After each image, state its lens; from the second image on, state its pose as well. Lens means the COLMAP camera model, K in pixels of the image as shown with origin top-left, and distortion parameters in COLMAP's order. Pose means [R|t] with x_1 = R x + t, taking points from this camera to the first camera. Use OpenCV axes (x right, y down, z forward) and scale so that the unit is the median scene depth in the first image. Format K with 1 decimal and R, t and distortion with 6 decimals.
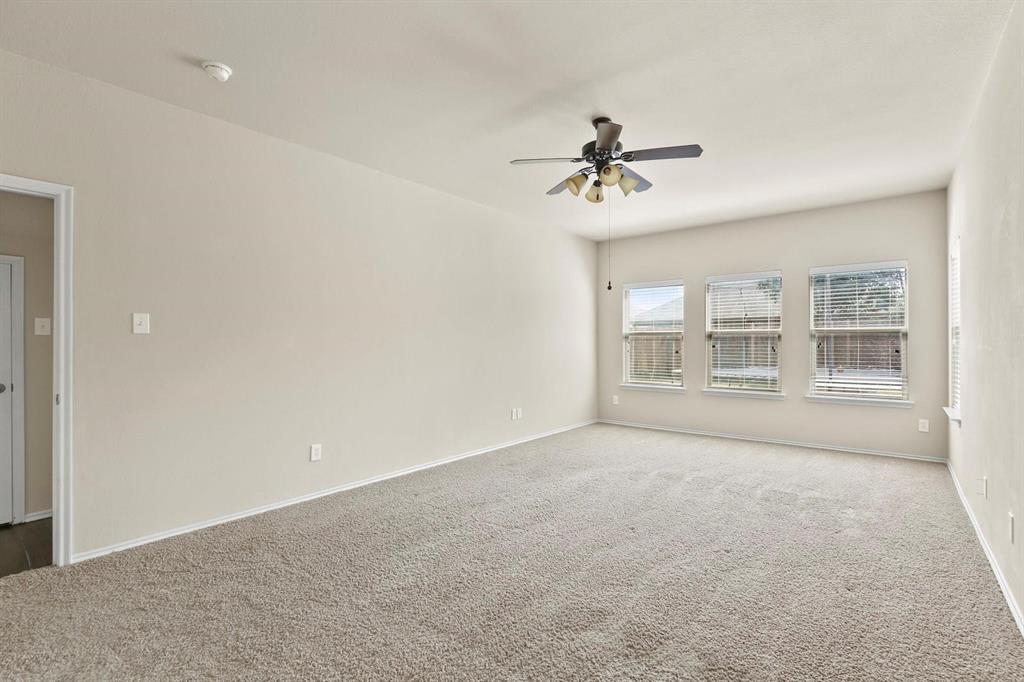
lens RADIAL K [[471.2, 0, 516.3], [0, 471.2, 344.5], [0, 0, 1]] dist [0.013804, 0.000373]
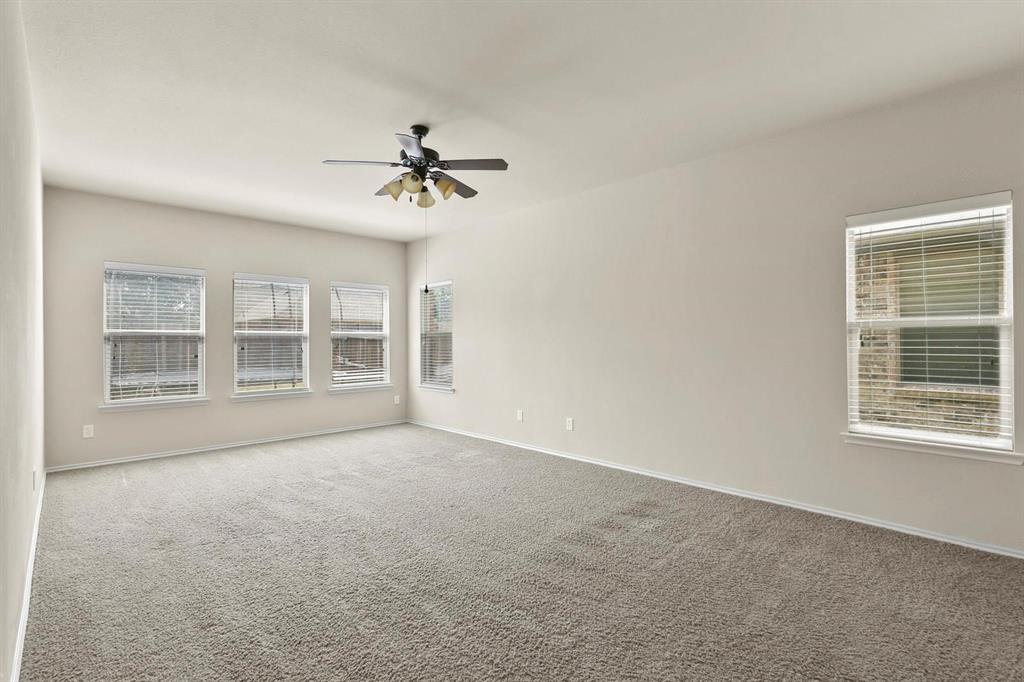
lens RADIAL K [[471.2, 0, 511.8], [0, 471.2, 351.1], [0, 0, 1]] dist [0.013804, 0.000373]
pose [[0.086889, -0.009650, 0.996171, -0.444209], [0.004405, 0.999947, 0.009303, 0.002858], [-0.996208, 0.003580, 0.086927, 0.383230]]
